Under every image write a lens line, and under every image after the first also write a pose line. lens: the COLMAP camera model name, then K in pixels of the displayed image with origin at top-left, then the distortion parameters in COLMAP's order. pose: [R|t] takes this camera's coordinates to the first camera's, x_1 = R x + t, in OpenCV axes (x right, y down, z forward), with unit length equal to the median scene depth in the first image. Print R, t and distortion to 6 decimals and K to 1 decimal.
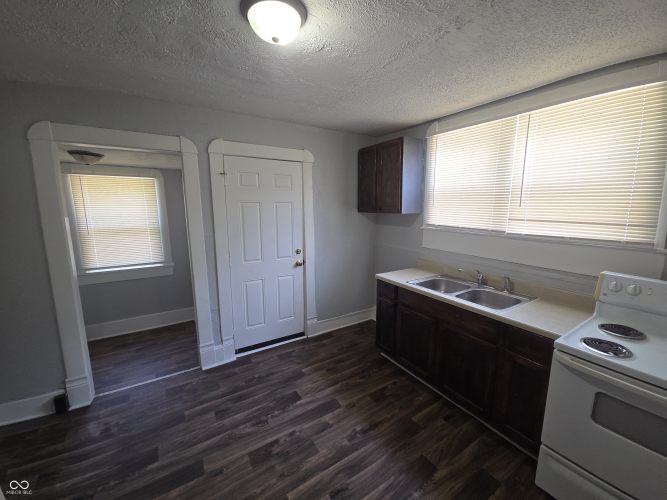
lens RADIAL K [[272.6, 0, 336.2], [0, 272.6, 251.5], [0, 0, 1]] dist [0.013247, -0.000093]
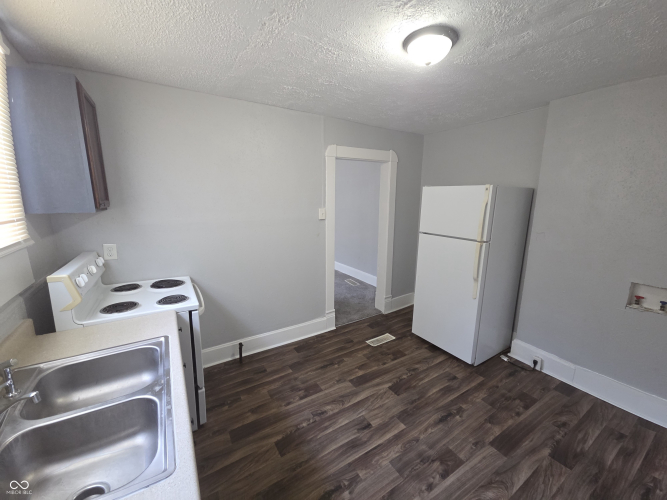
lens RADIAL K [[272.6, 0, 336.2], [0, 272.6, 251.5], [0, 0, 1]] dist [0.013247, -0.000093]
pose [[-0.999968, -0.006519, 0.004560, 0.112820], [-0.004447, 0.933301, 0.359069, -0.259414], [-0.006596, 0.359037, -0.933300, 1.521059]]
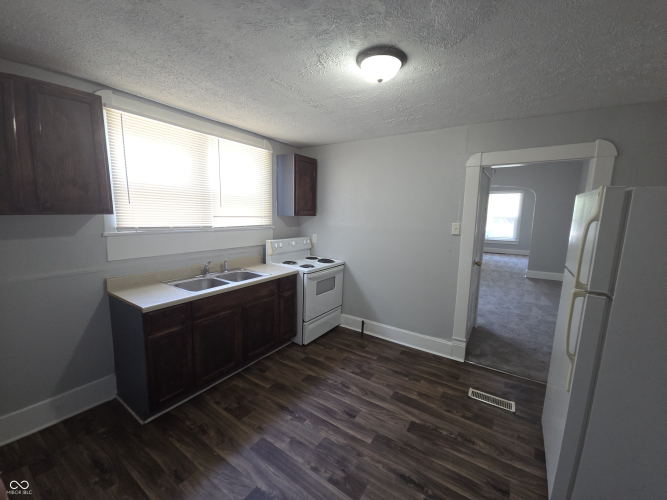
lens RADIAL K [[272.6, 0, 336.2], [0, 272.6, 251.5], [0, 0, 1]] dist [0.013247, -0.000093]
pose [[-0.399627, -0.142254, 0.905573, -0.884835], [0.133625, 0.968293, 0.211075, -0.174939], [-0.906886, 0.205358, -0.367947, 1.132426]]
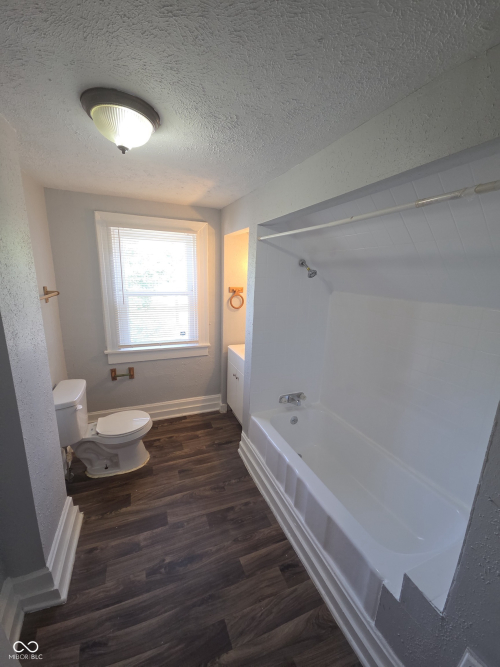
lens RADIAL K [[272.6, 0, 250.0], [0, 272.6, 333.5], [0, 0, 1]] dist [0.013247, -0.000093]
pose [[0.982053, 0.074394, -0.173316, 0.456038], [-0.064068, 0.995863, 0.064437, 0.006444], [0.177393, -0.052176, 0.982756, -0.301064]]
